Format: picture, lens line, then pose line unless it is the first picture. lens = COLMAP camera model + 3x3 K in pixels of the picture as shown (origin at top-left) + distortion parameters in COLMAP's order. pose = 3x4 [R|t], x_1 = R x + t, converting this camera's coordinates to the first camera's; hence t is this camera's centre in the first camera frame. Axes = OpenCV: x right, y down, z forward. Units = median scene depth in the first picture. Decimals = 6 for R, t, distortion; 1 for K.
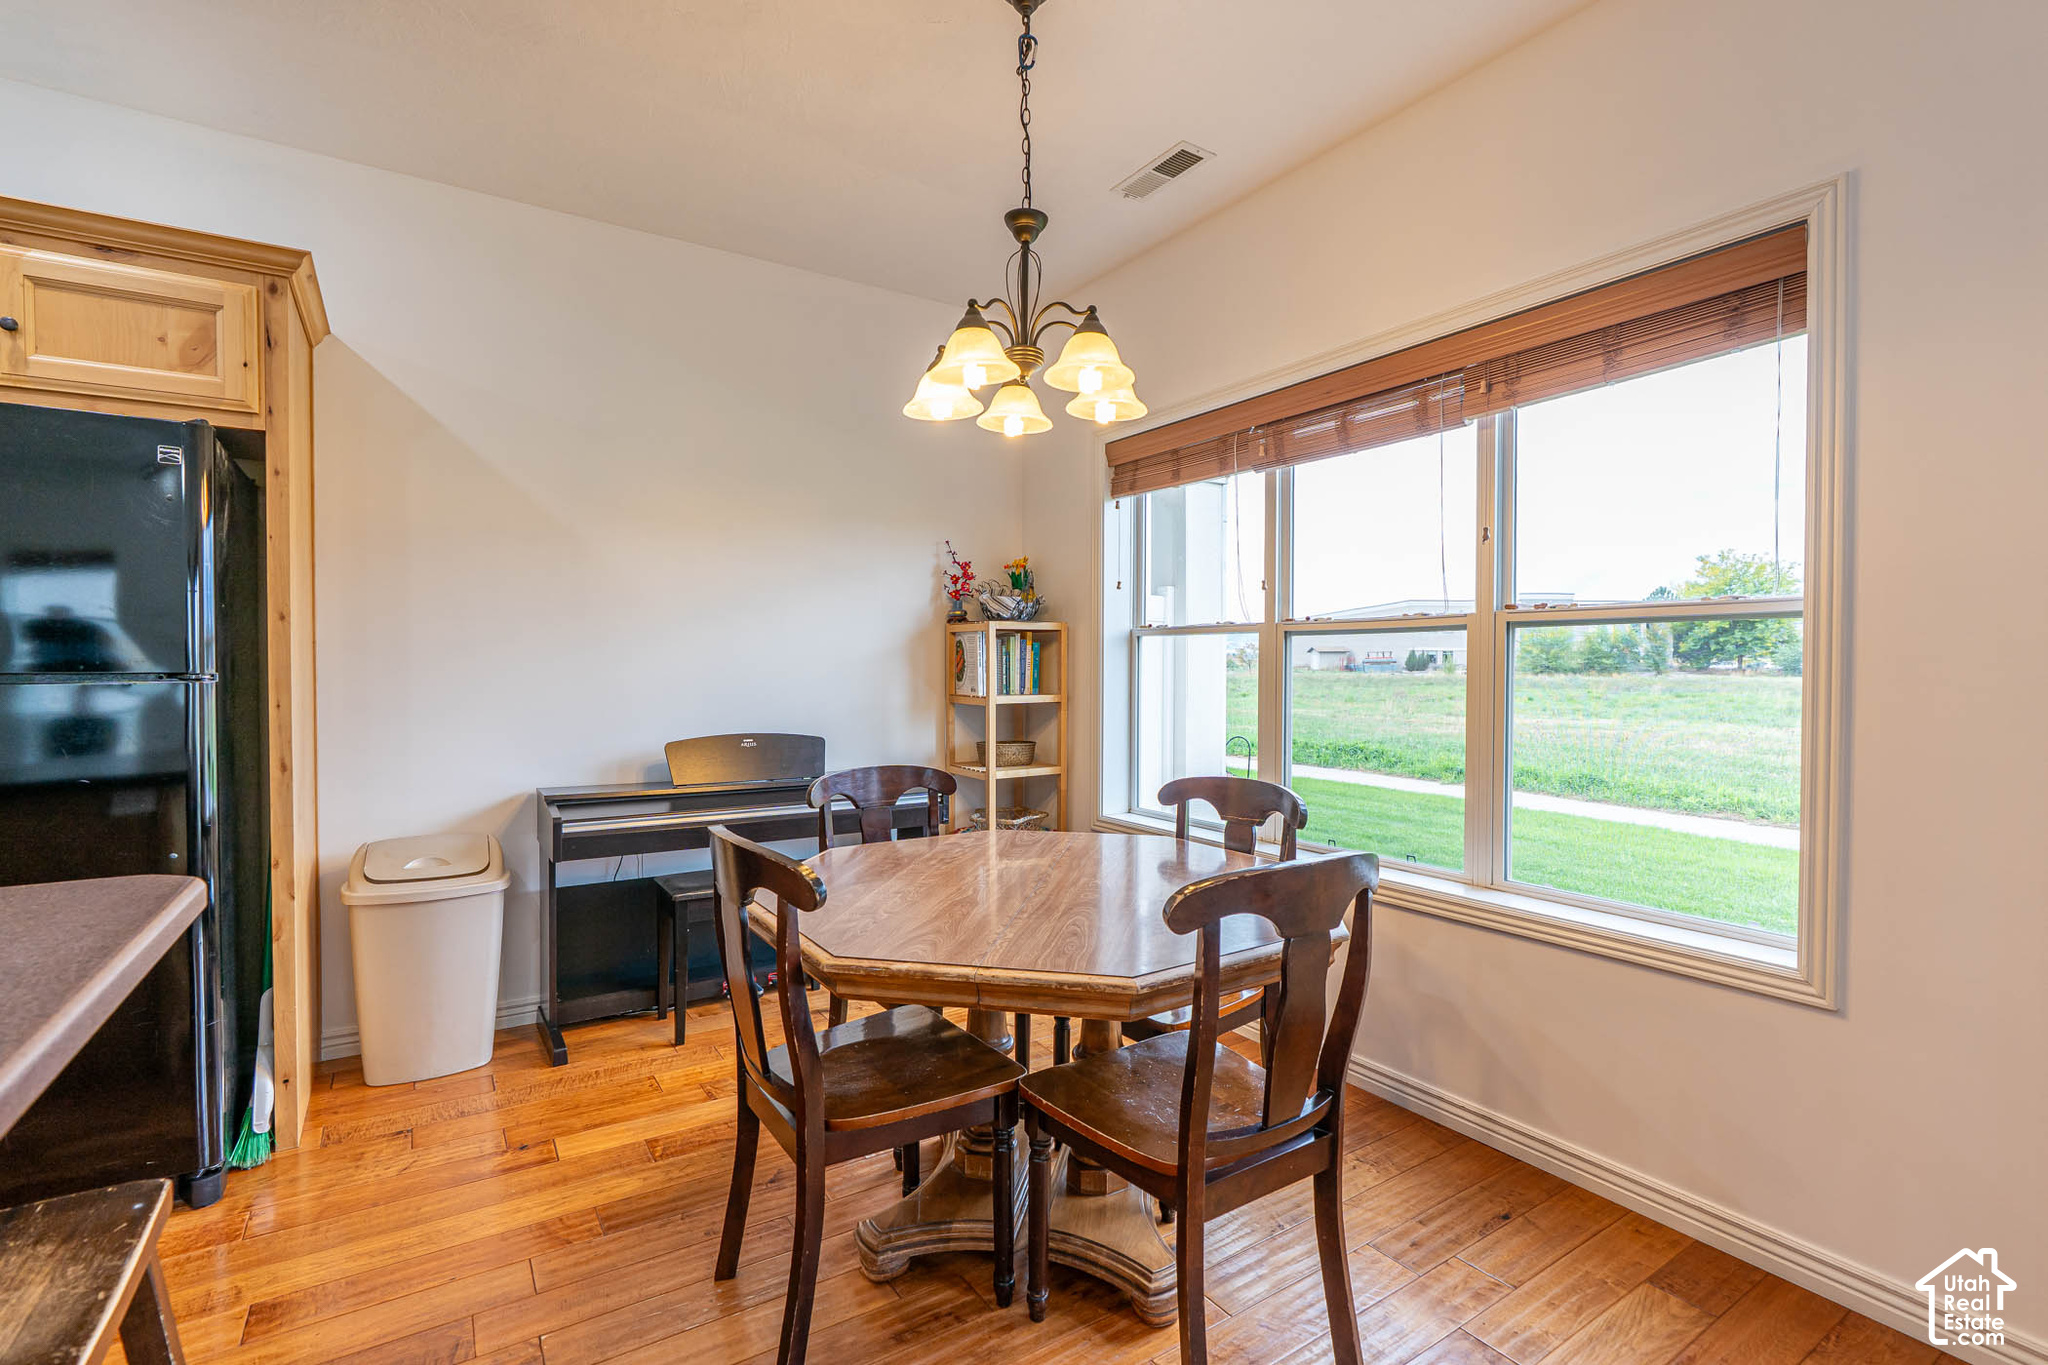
lens RADIAL K [[937.9, 0, 1024.8], [0, 937.9, 679.1], [0, 0, 1]] dist [-0.009470, 0.004580]
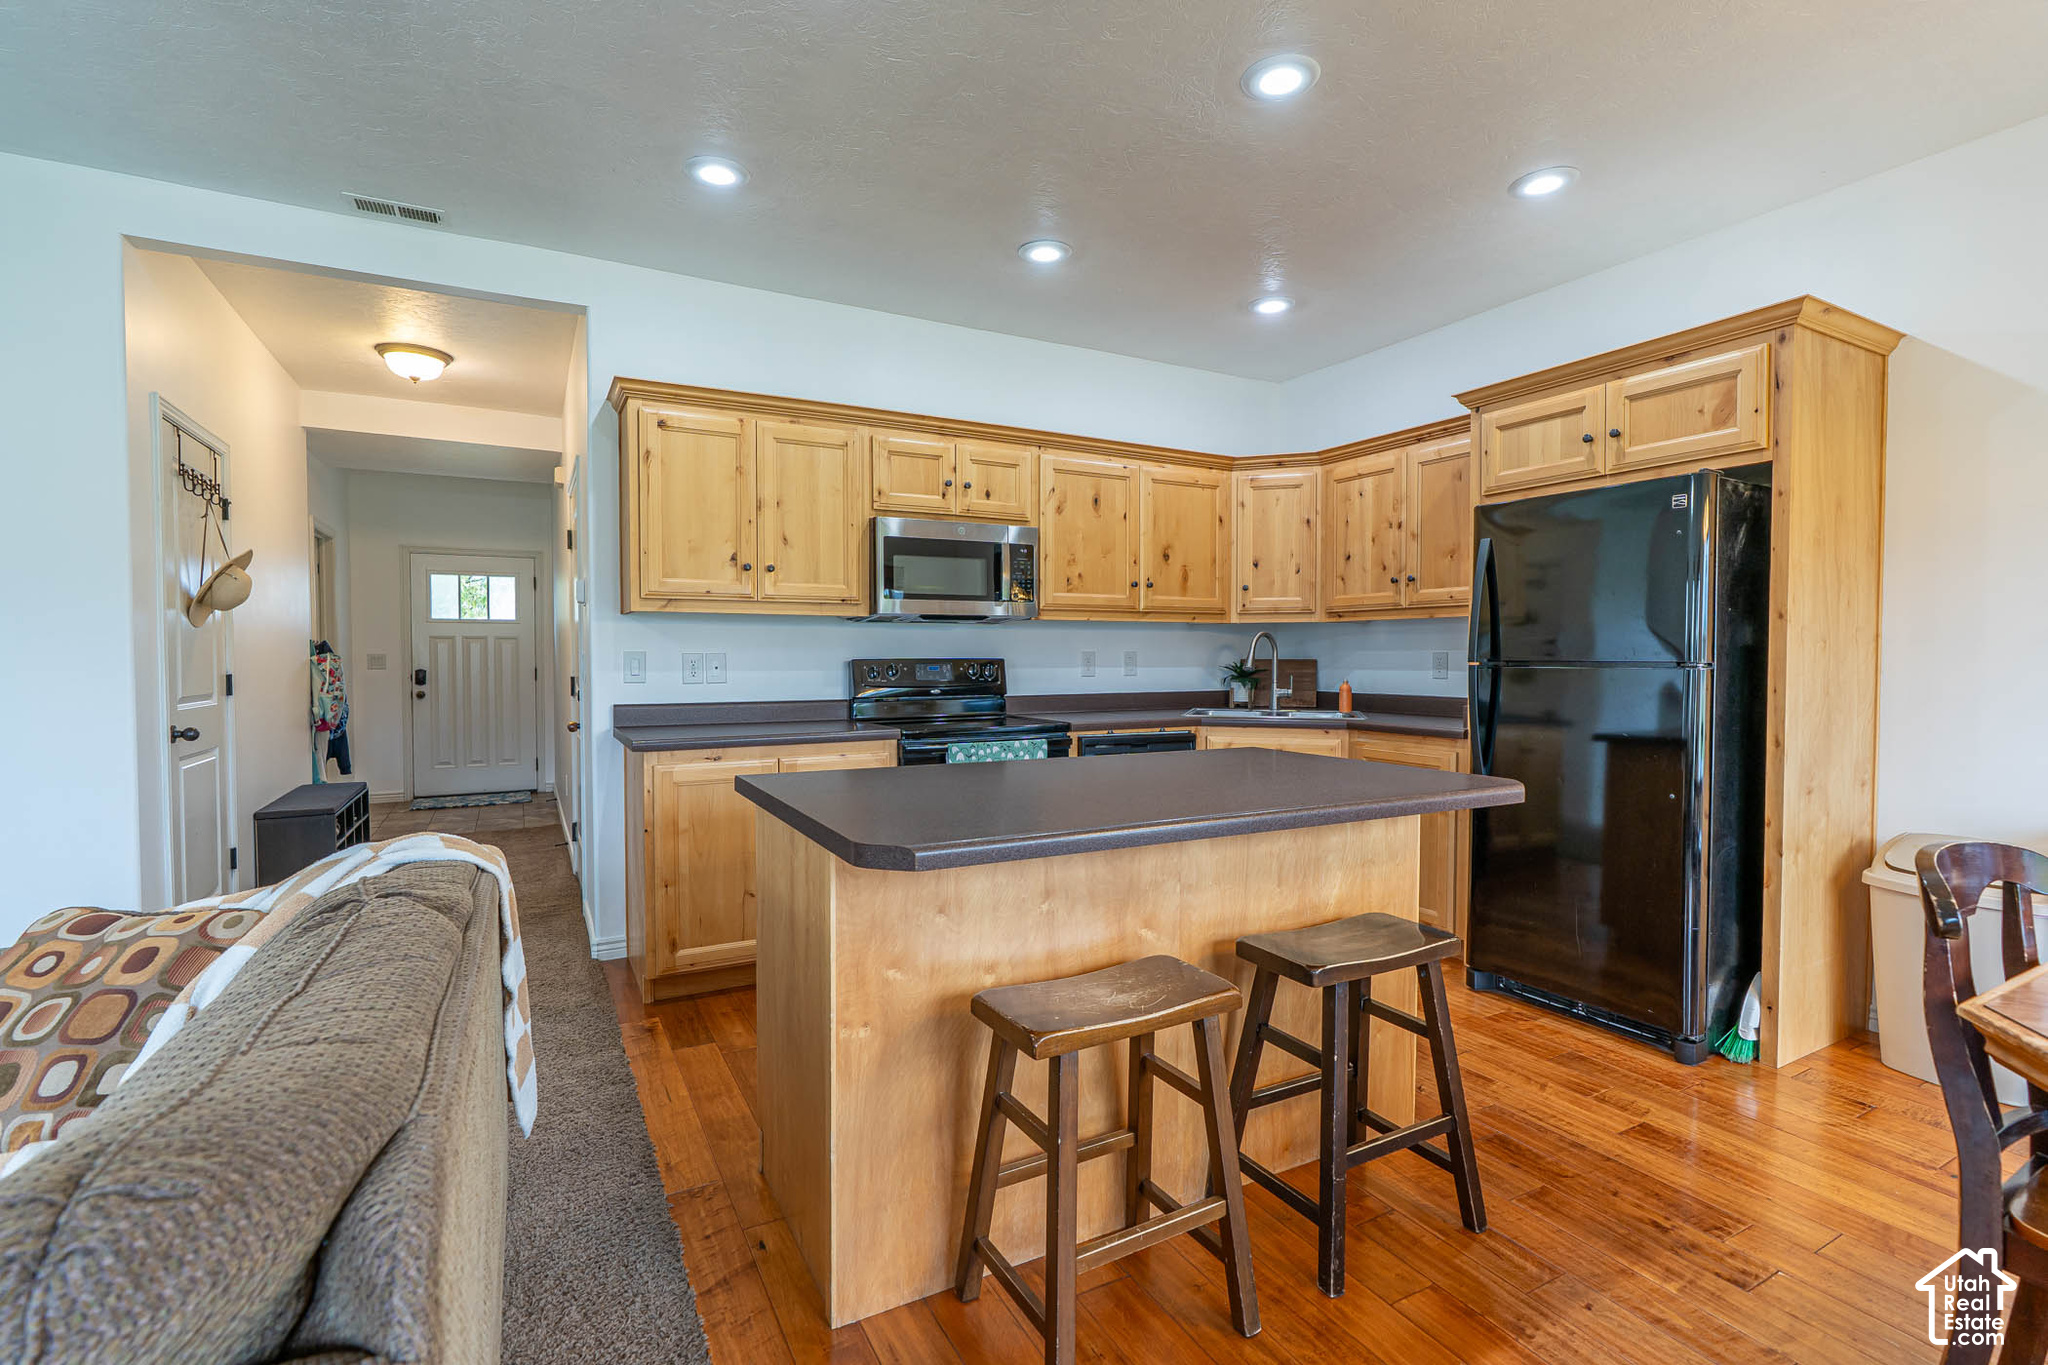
lens RADIAL K [[929.5, 0, 1027.8], [0, 929.5, 680.1], [0, 0, 1]] dist [-0.008453, 0.001636]
pose [[-0.075511, 0.026312, -0.996798, 0.317886], [-0.016852, 0.999475, 0.027660, -0.001109], [0.997003, 0.018886, -0.075028, 0.102193]]
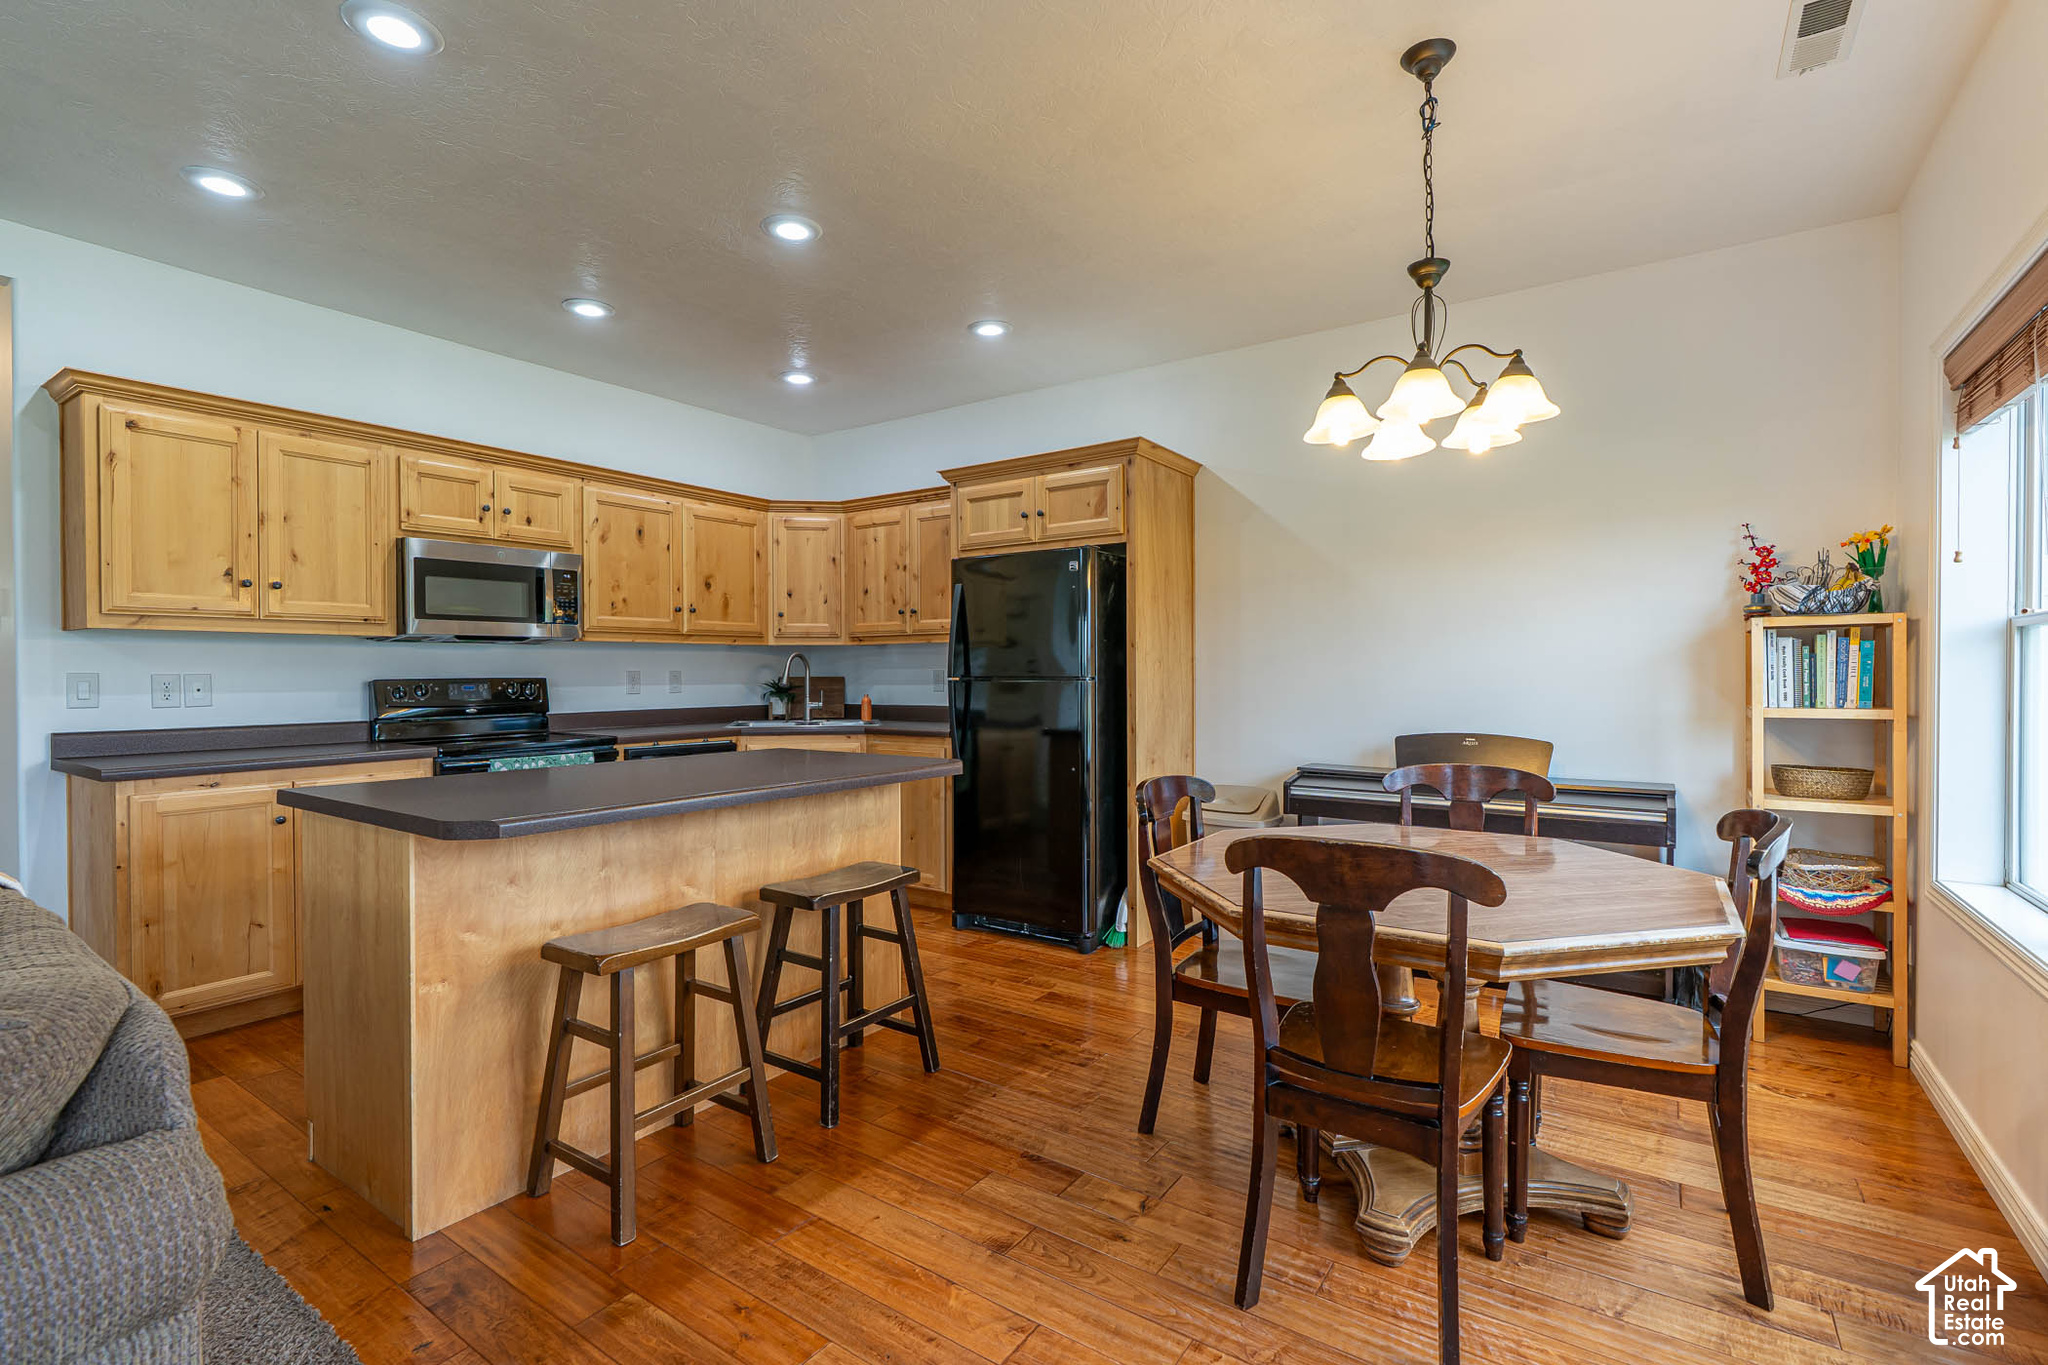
lens RADIAL K [[923.6, 0, 1023.9], [0, 923.6, 679.8], [0, 0, 1]] dist [-0.013366, 0.006282]
pose [[0.383702, 0.005616, -0.923440, 0.535974], [-0.010678, 0.999942, 0.001644, -0.001141], [0.923395, 0.009230, 0.383739, 0.098648]]
